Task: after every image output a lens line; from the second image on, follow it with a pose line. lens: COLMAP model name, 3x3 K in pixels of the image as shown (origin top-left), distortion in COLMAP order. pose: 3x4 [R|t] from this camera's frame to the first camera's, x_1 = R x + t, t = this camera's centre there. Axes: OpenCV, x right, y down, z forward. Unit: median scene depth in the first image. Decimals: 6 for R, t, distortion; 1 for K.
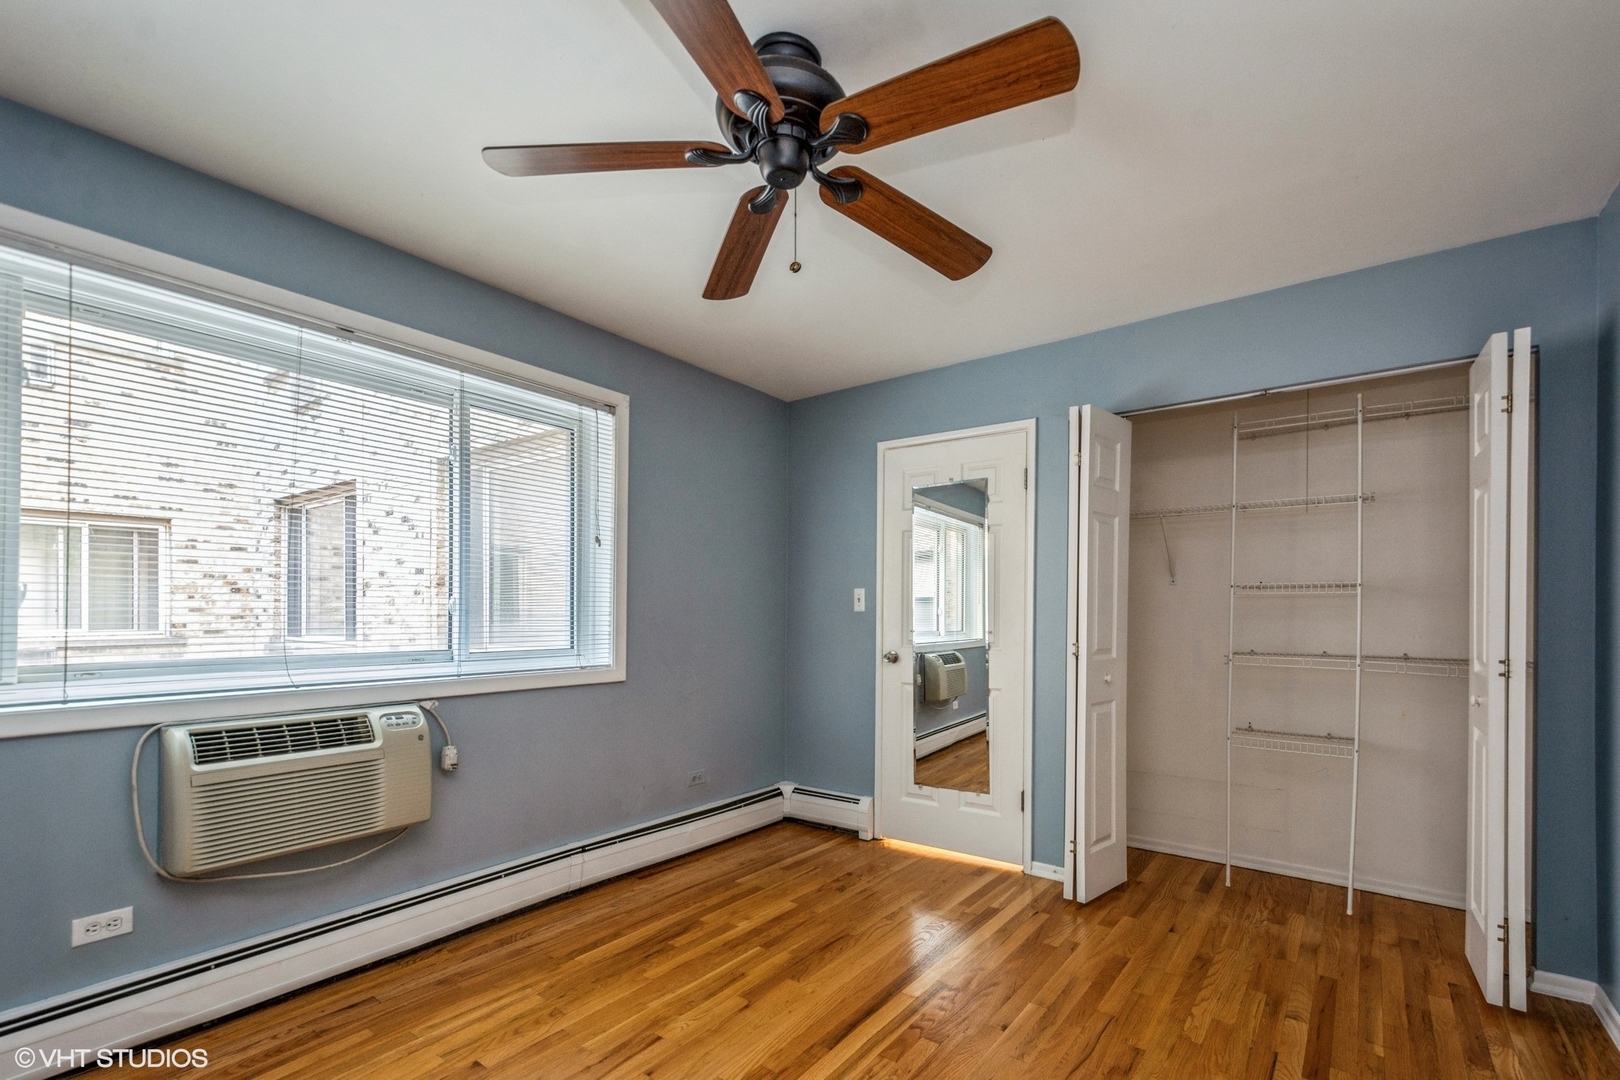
lens RADIAL K [[712.8, 0, 824.8], [0, 712.8, 608.5], [0, 0, 1]] dist [0.023041, -0.000309]
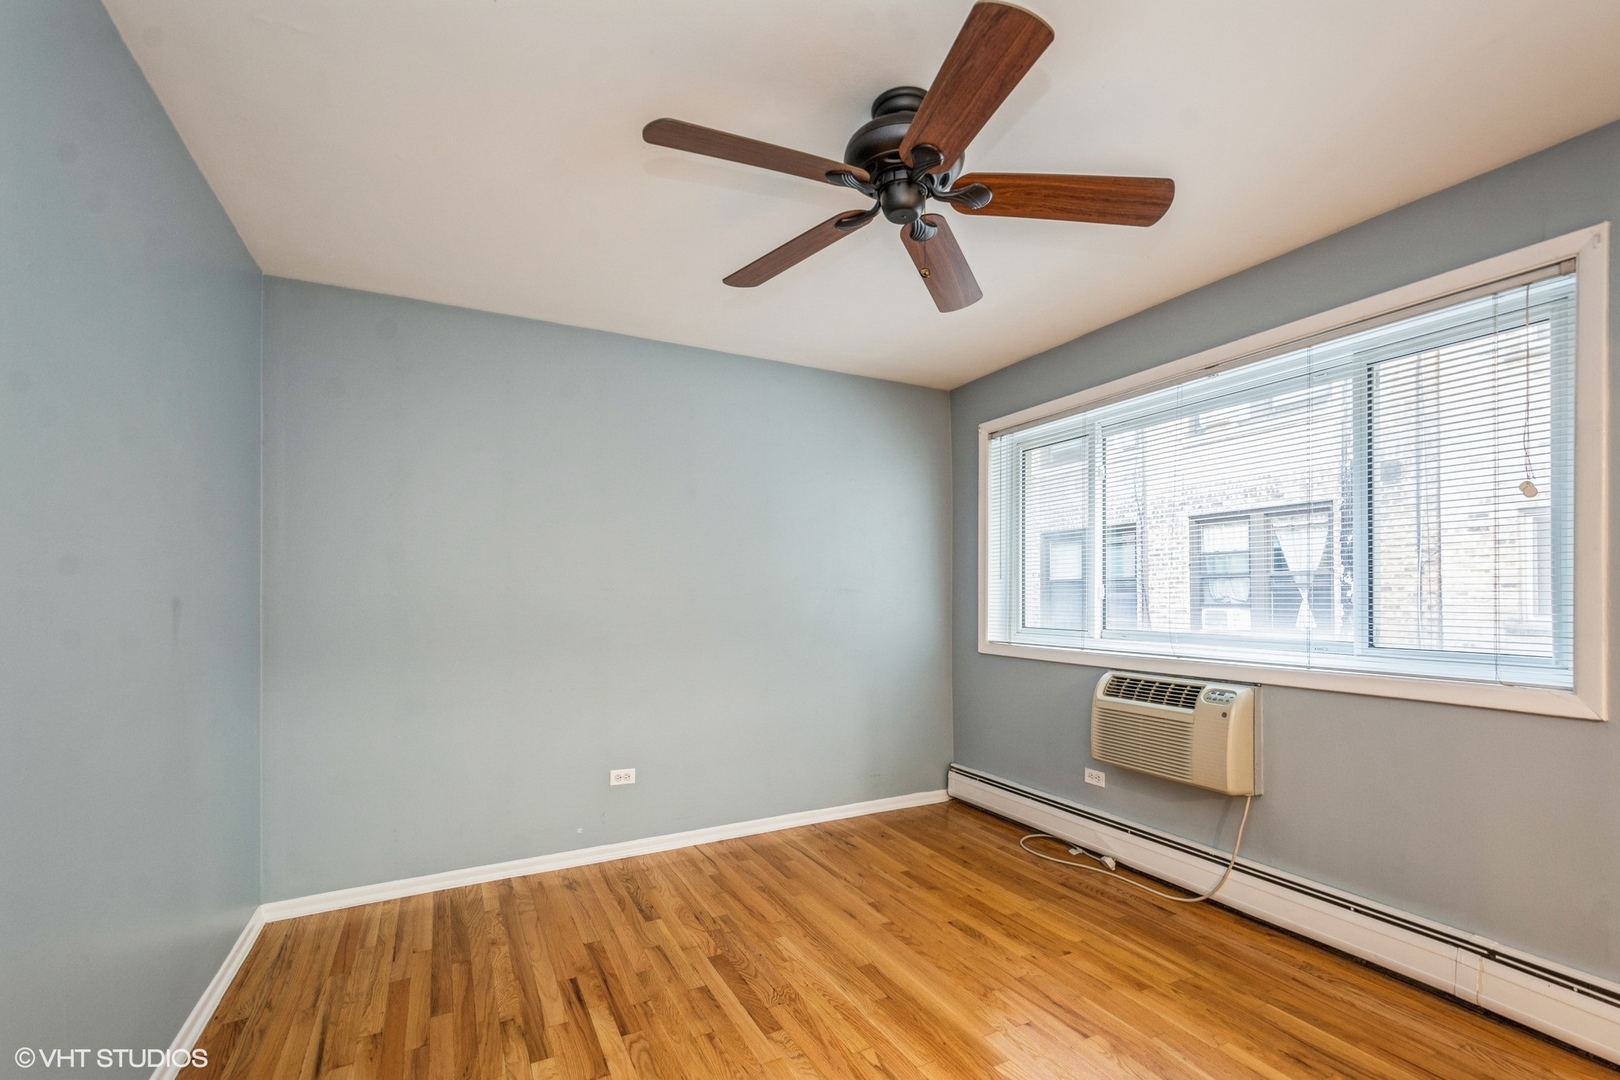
lens RADIAL K [[718.2, 0, 840.4], [0, 718.2, 601.1], [0, 0, 1]] dist [0.015823, -0.000235]
pose [[-0.406091, -0.001349, -0.913832, 0.685974], [-0.001587, 0.999998, -0.000771, 0.007367], [0.913831, 0.001137, -0.406092, 0.919396]]
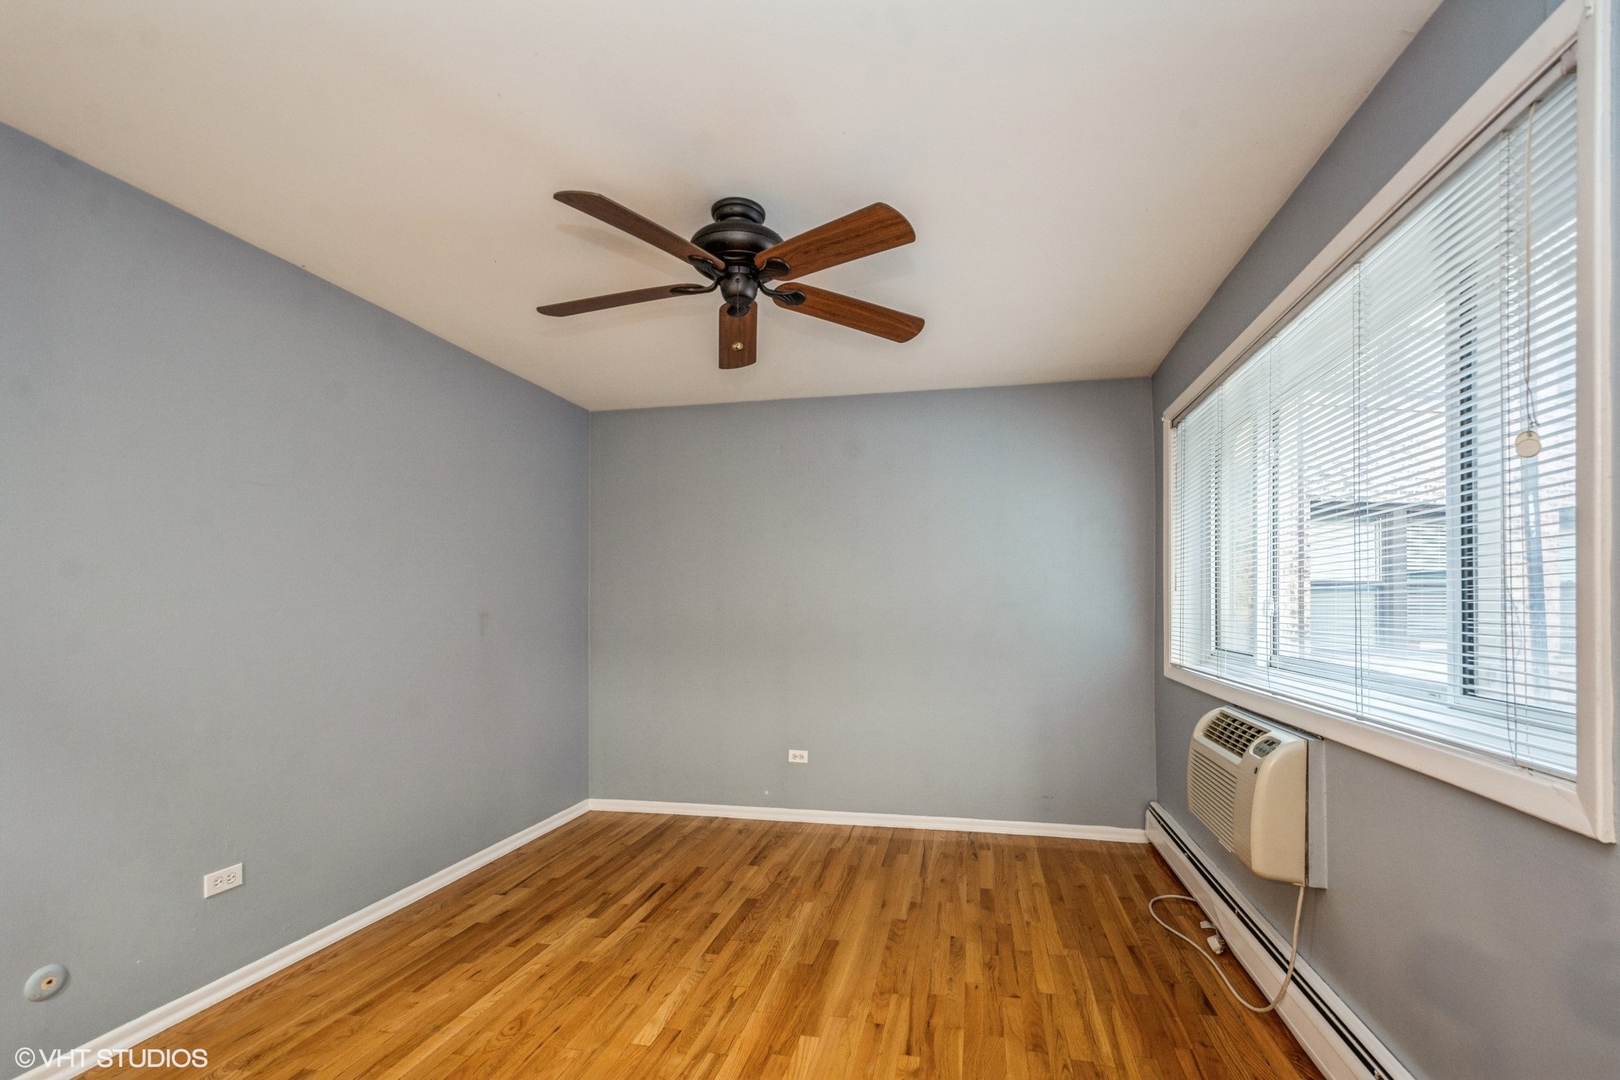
lens RADIAL K [[712.8, 0, 824.8], [0, 712.8, 608.5], [0, 0, 1]] dist [0.023041, -0.000309]
pose [[-0.901617, -0.006699, -0.432483, 0.273105], [-0.006547, 0.999977, -0.001841, -0.003825], [0.432485, 0.001172, -0.901640, 1.523999]]
